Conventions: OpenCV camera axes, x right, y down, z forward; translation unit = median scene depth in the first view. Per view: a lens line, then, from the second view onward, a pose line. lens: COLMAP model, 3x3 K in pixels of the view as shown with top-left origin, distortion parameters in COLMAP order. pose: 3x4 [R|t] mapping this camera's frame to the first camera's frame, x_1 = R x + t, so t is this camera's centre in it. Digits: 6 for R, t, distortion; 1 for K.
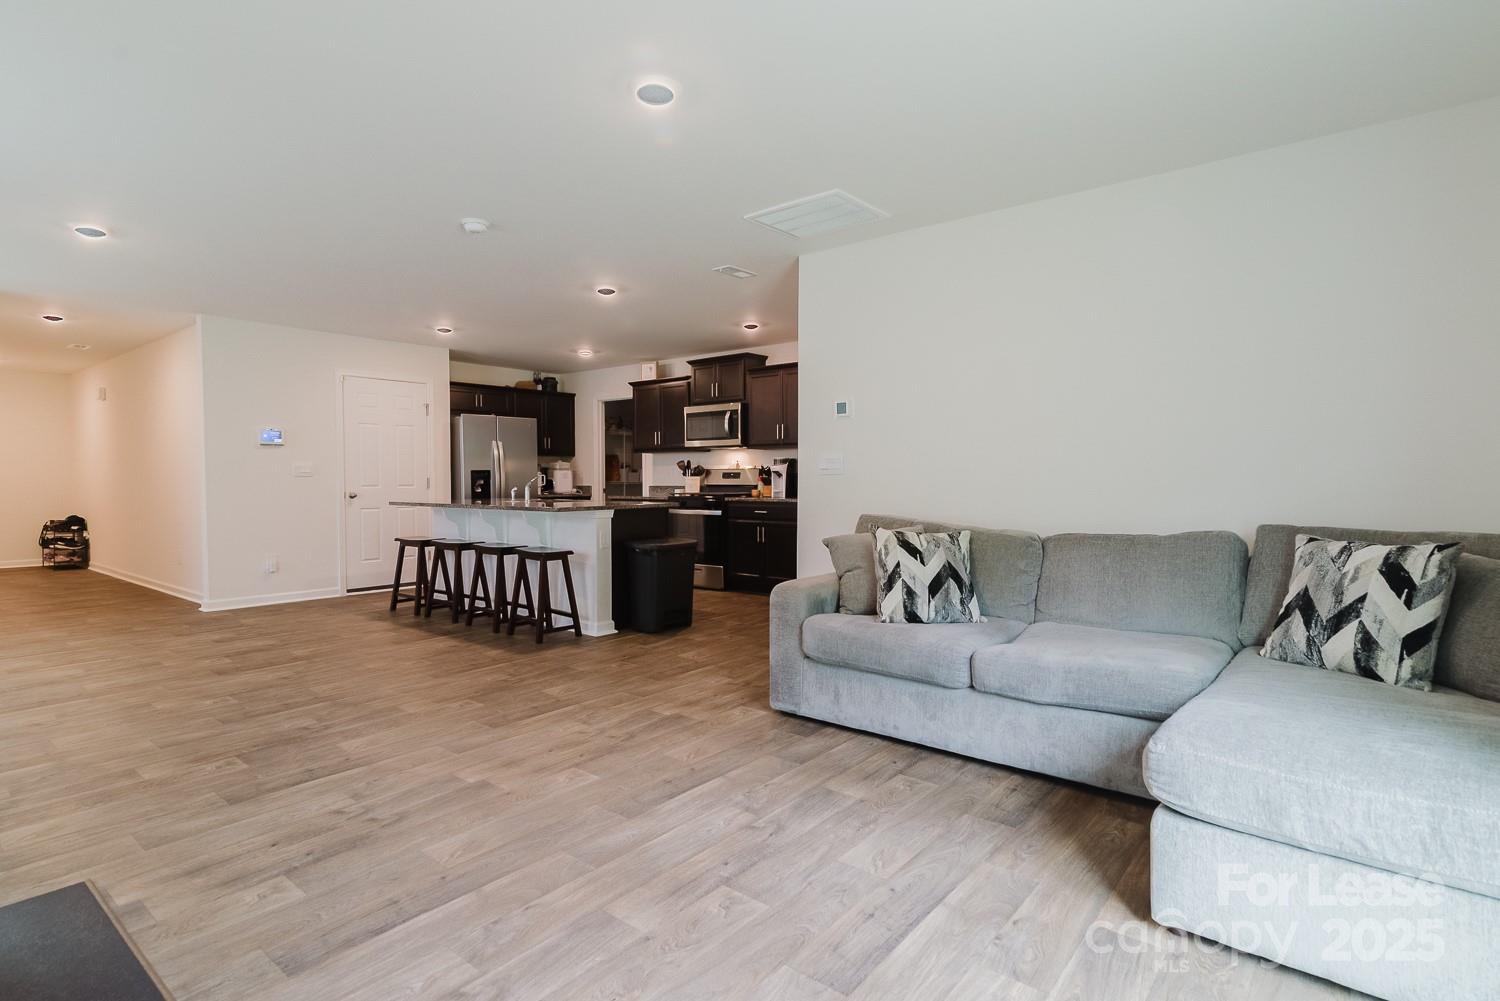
lens RADIAL K [[762.3, 0, 755.8], [0, 762.3, 494.9], [0, 0, 1]] dist [0.006168, 0.000262]
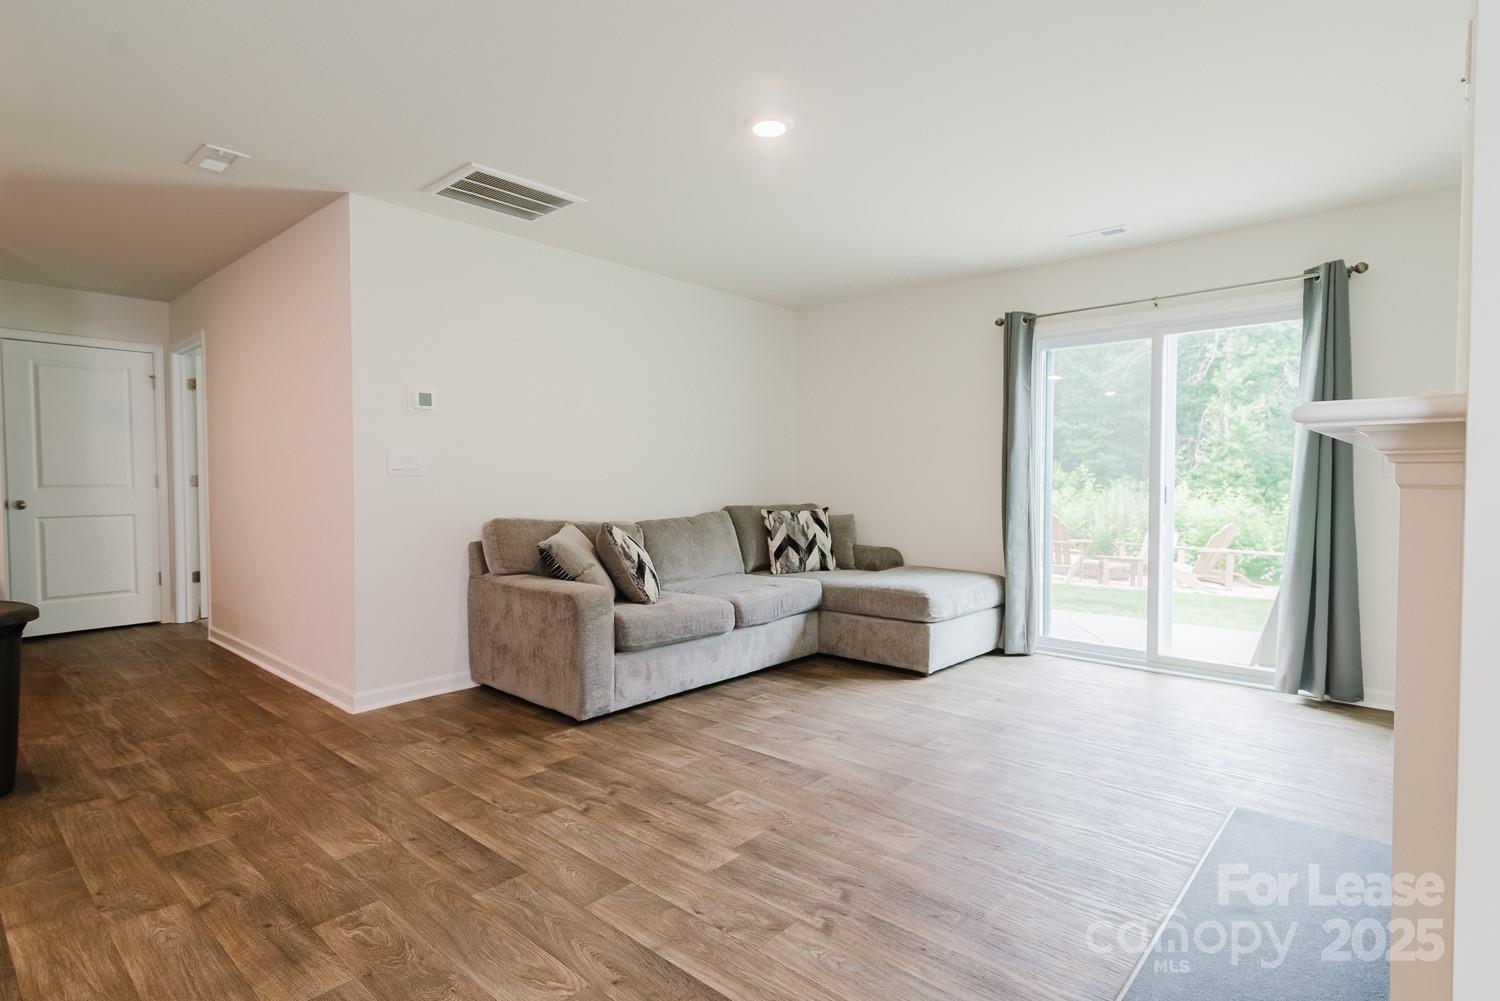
lens RADIAL K [[762.3, 0, 751.1], [0, 762.3, 504.5], [0, 0, 1]] dist [0.006168, 0.000262]
pose [[0.044059, -0.032560, 0.998498, -1.113326], [0.026702, 0.999150, 0.031403, -0.018565], [-0.998672, 0.025278, 0.044891, 0.899174]]
